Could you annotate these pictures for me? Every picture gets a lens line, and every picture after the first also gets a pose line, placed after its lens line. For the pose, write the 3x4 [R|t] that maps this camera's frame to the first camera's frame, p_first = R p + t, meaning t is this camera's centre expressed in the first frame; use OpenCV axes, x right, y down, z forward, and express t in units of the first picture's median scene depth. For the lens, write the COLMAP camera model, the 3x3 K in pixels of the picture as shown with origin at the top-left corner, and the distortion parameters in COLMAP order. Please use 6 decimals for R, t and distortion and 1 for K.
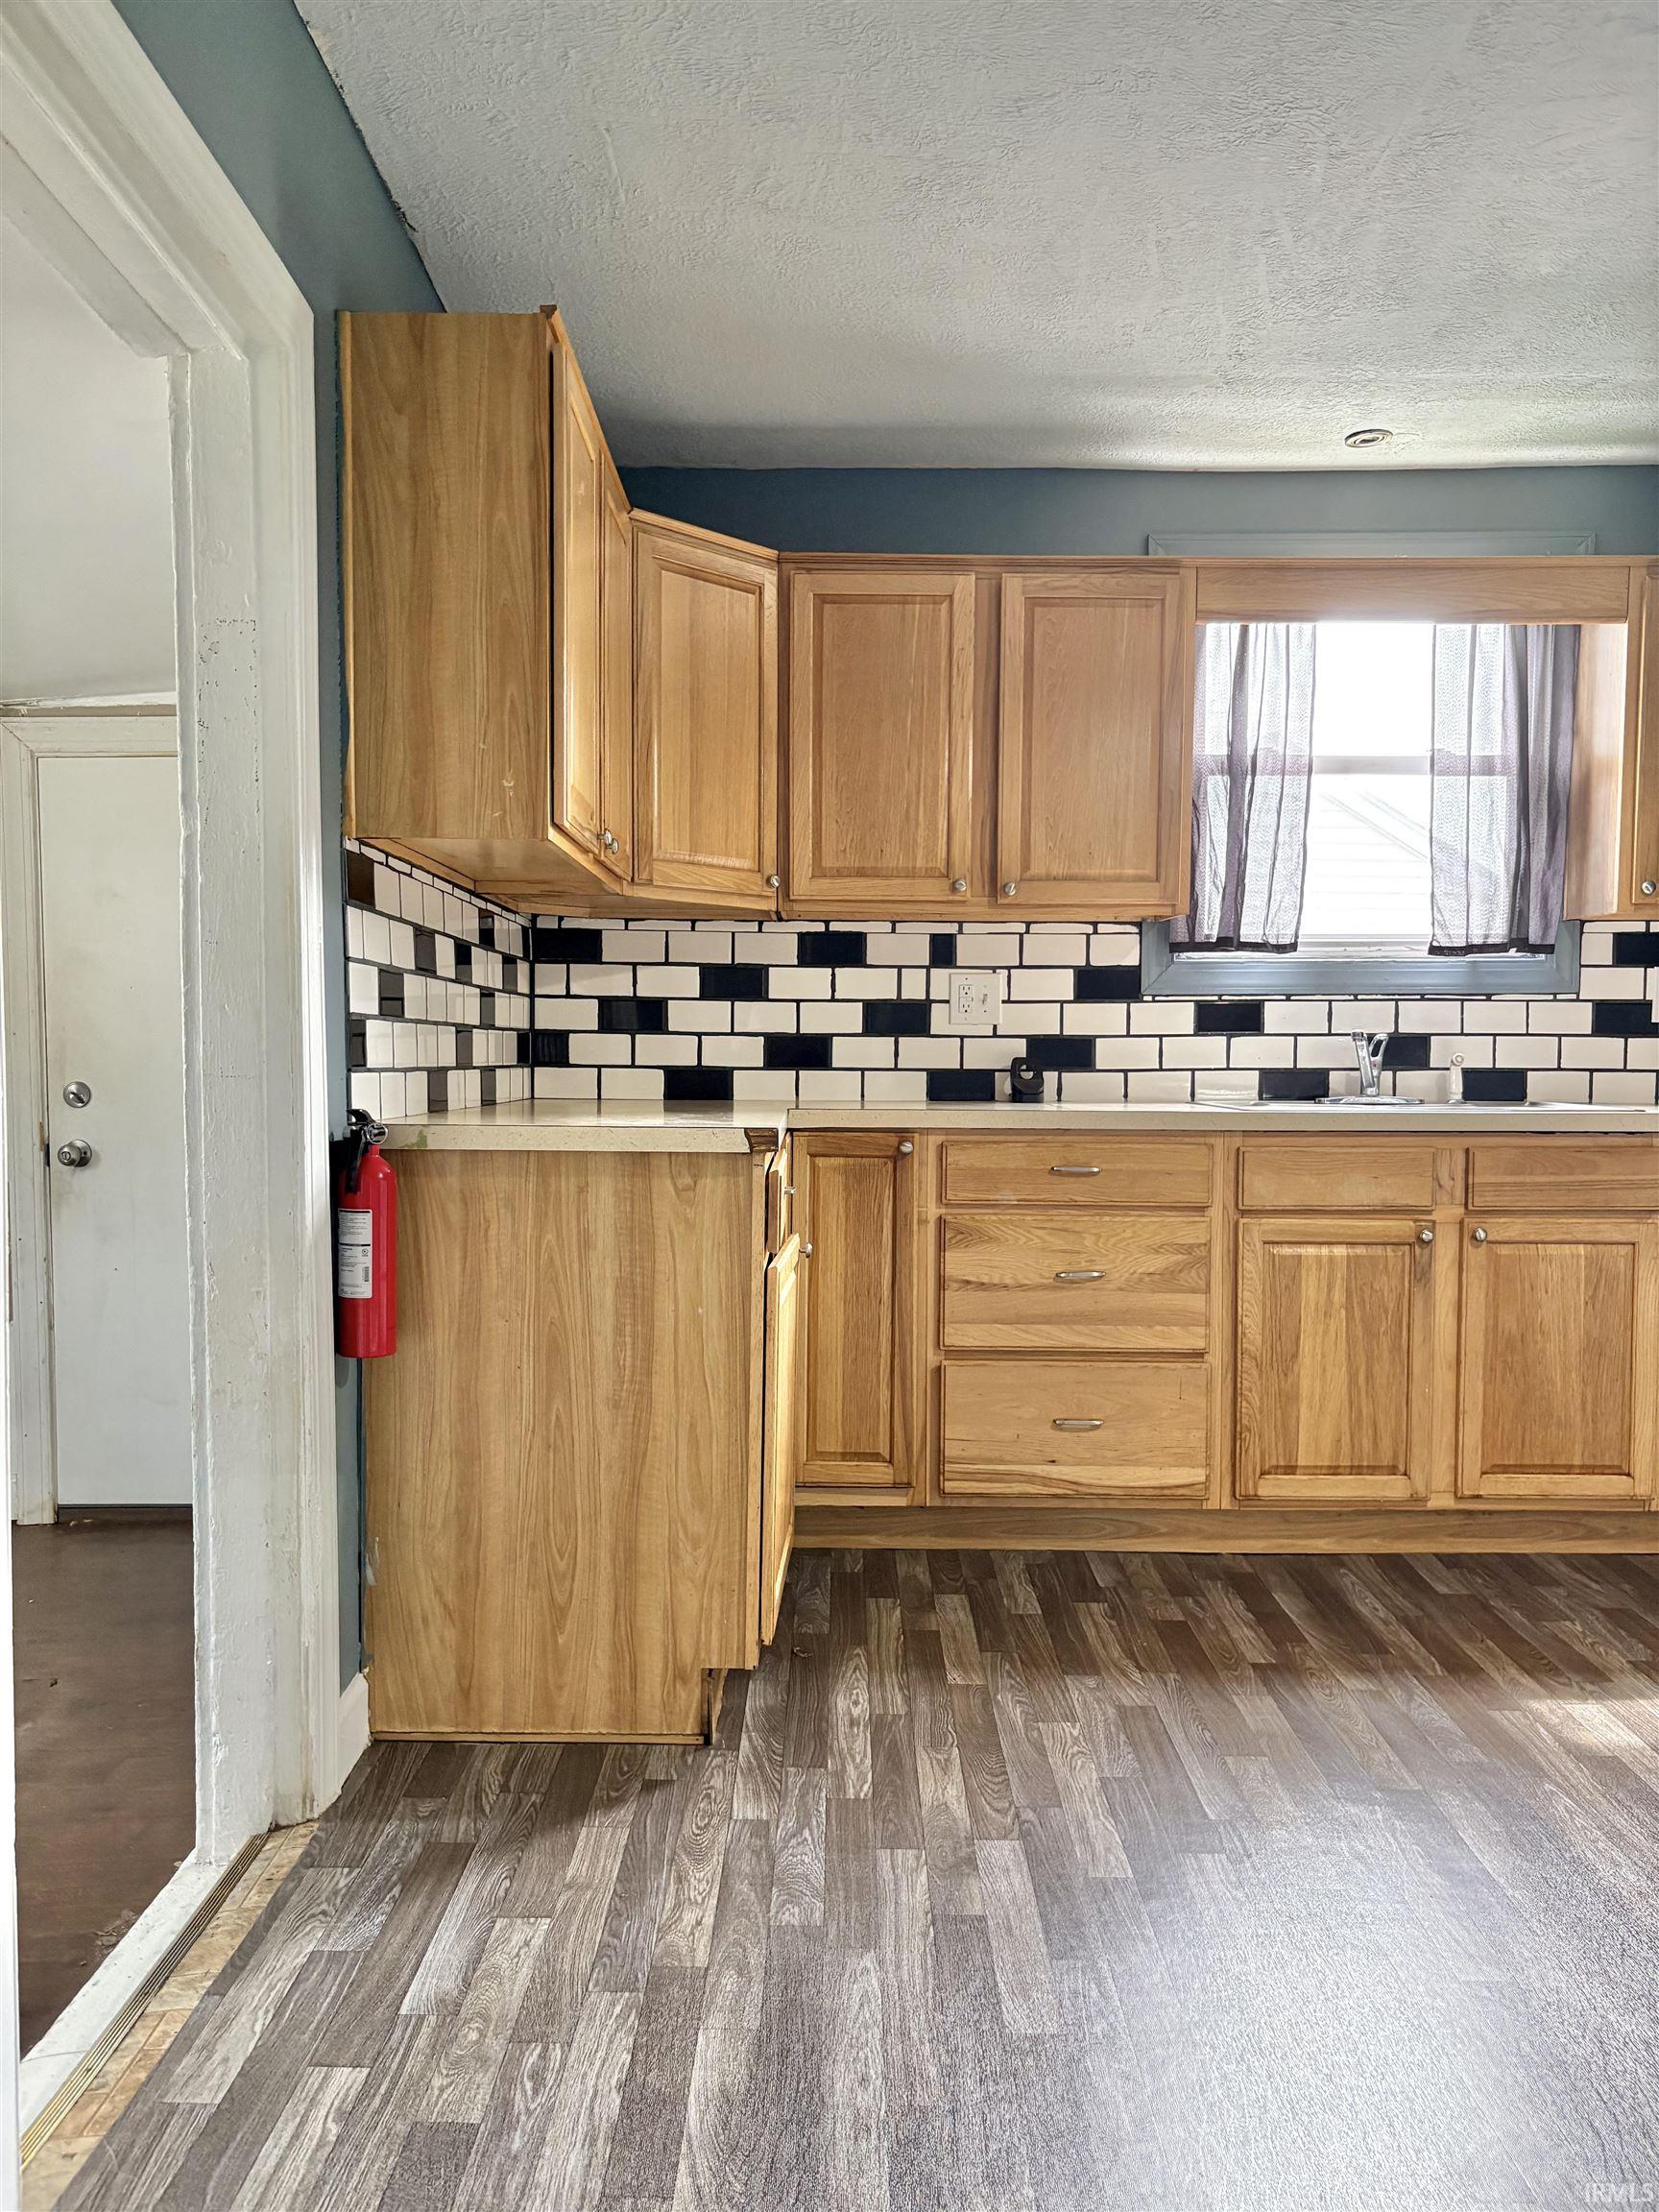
lens RADIAL K [[1682.2, 0, 826.0], [0, 1682.2, 1126.0], [0, 0, 1]] dist [0.045573, -0.057917]
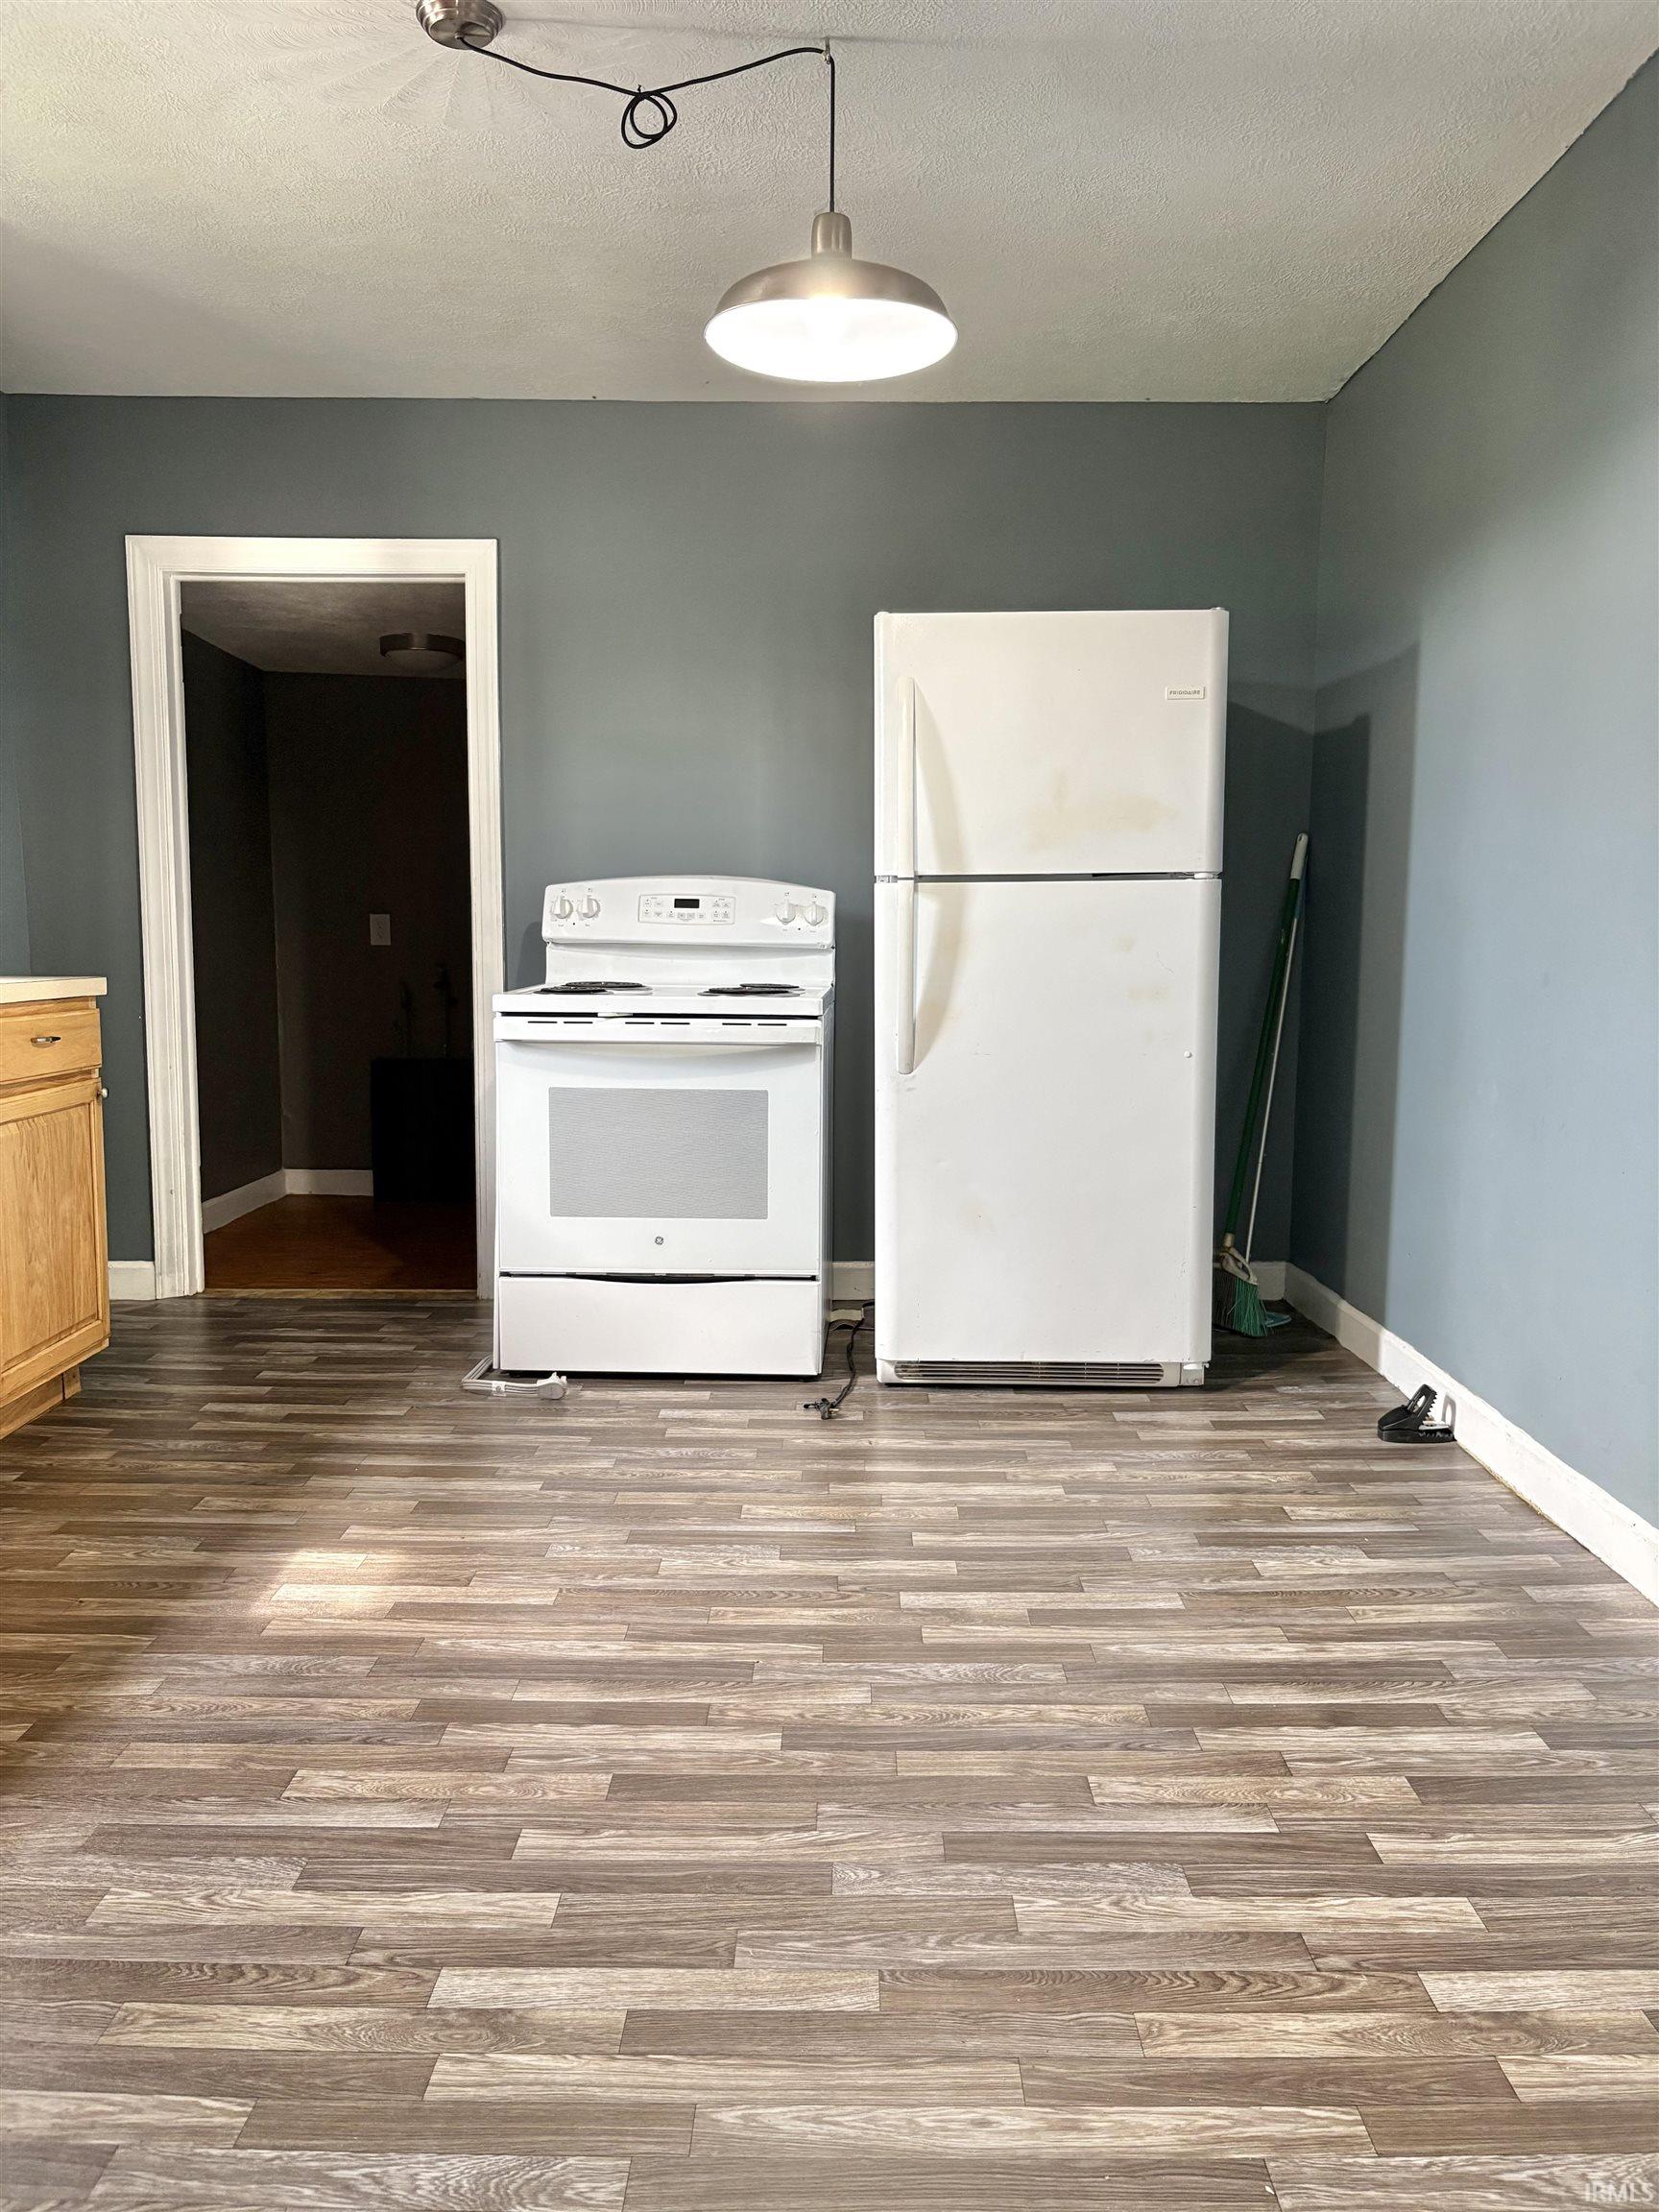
lens RADIAL K [[1682.2, 0, 828.6], [0, 1682.2, 1119.9], [0, 0, 1]] dist [0.045573, -0.057917]
pose [[-0.003386, -0.117404, 0.993078, -0.398412], [0.033277, 0.992521, 0.117452, -0.027736], [-0.999440, 0.033444, 0.000547, 0.539239]]
